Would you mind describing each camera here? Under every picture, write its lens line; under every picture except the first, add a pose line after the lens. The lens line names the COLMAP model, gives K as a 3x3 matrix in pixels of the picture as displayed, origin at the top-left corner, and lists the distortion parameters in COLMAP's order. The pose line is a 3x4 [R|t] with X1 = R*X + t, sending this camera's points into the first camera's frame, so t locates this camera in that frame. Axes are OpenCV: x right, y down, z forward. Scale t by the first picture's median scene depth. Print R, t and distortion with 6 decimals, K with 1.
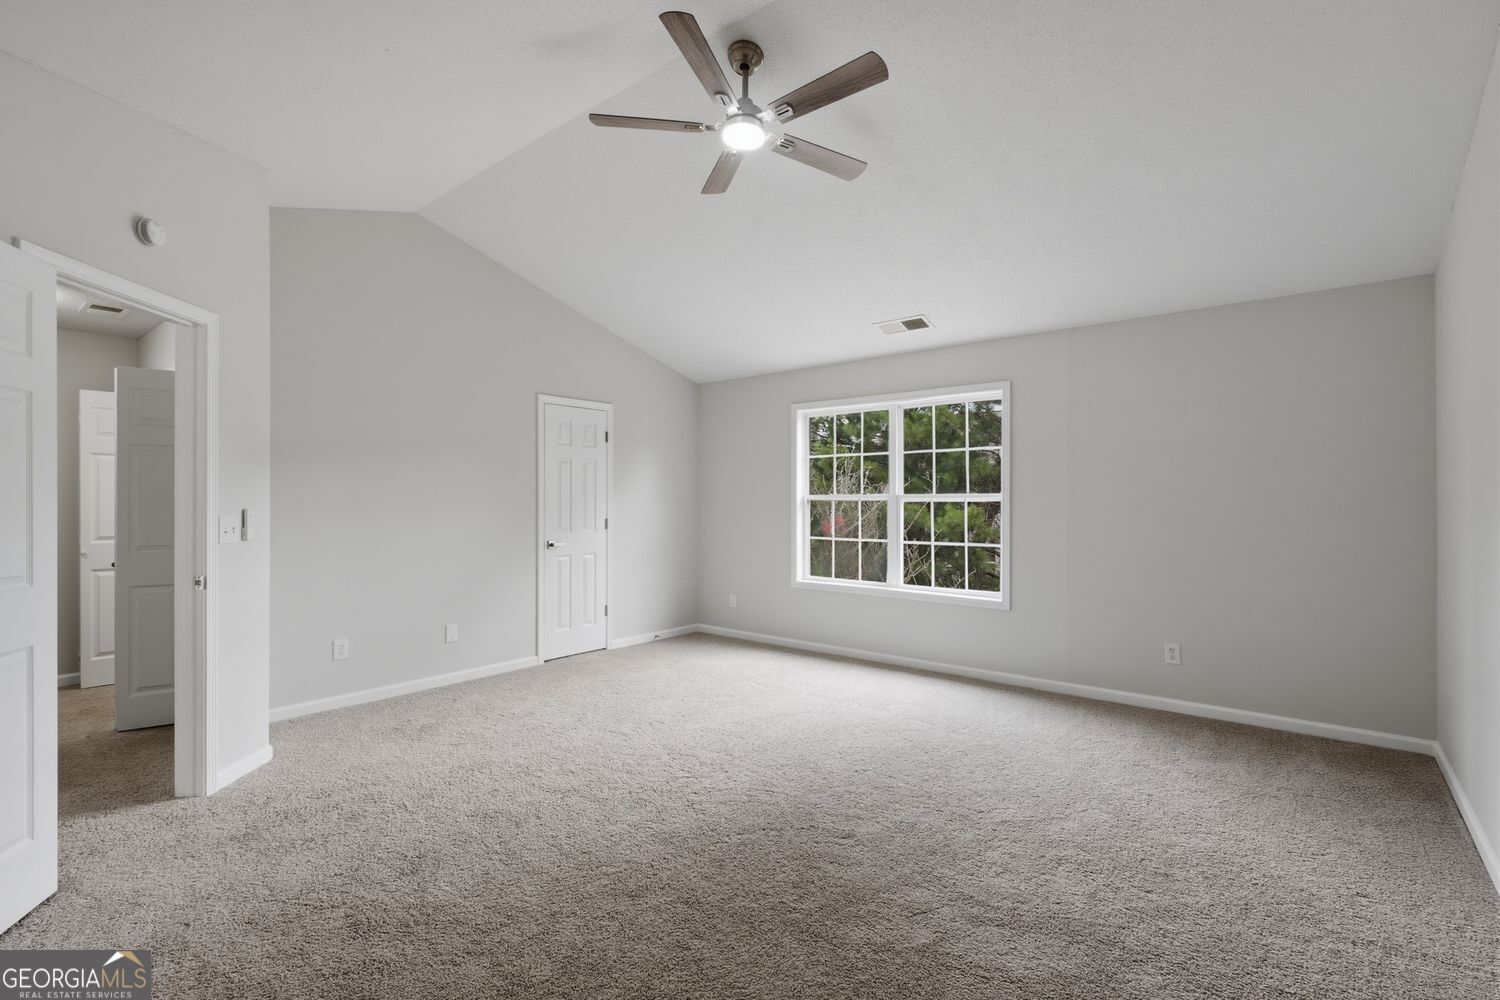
lens RADIAL K [[686.9, 0, 756.3], [0, 686.9, 501.3], [0, 0, 1]] dist [-0.011773, 0.003062]
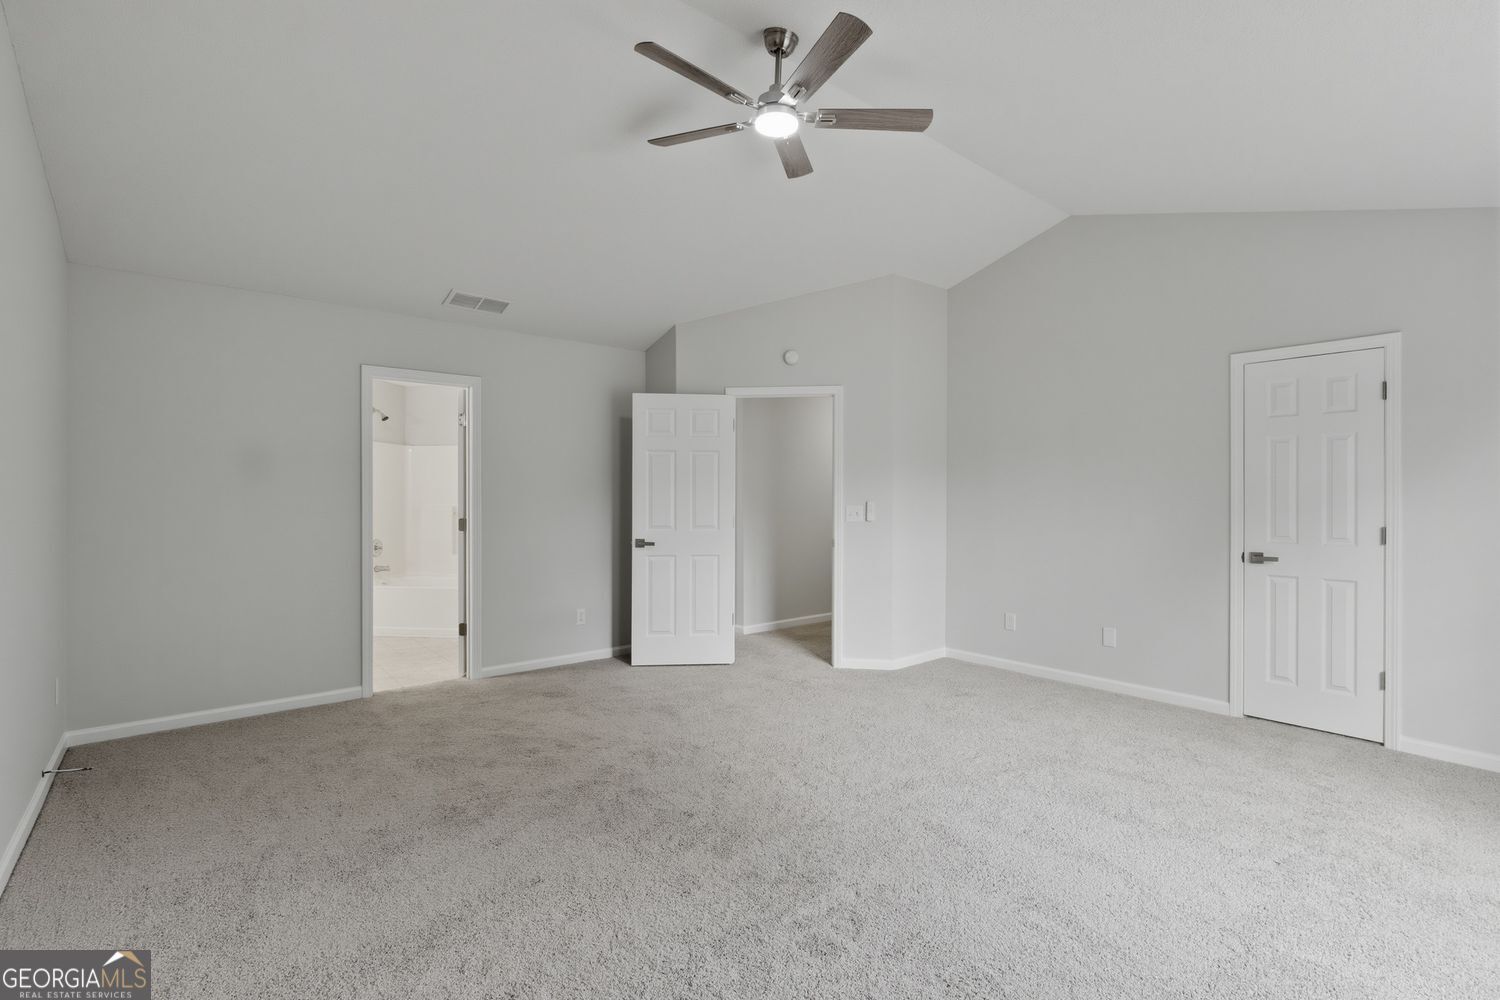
lens RADIAL K [[686.9, 0, 750.0], [0, 686.9, 501.9], [0, 0, 1]] dist [-0.011773, 0.003062]
pose [[-0.194896, 0.015880, -0.980695, 0.517819], [0.001179, 0.999872, 0.015956, -0.008405], [0.980823, 0.001954, -0.194890, 0.627202]]
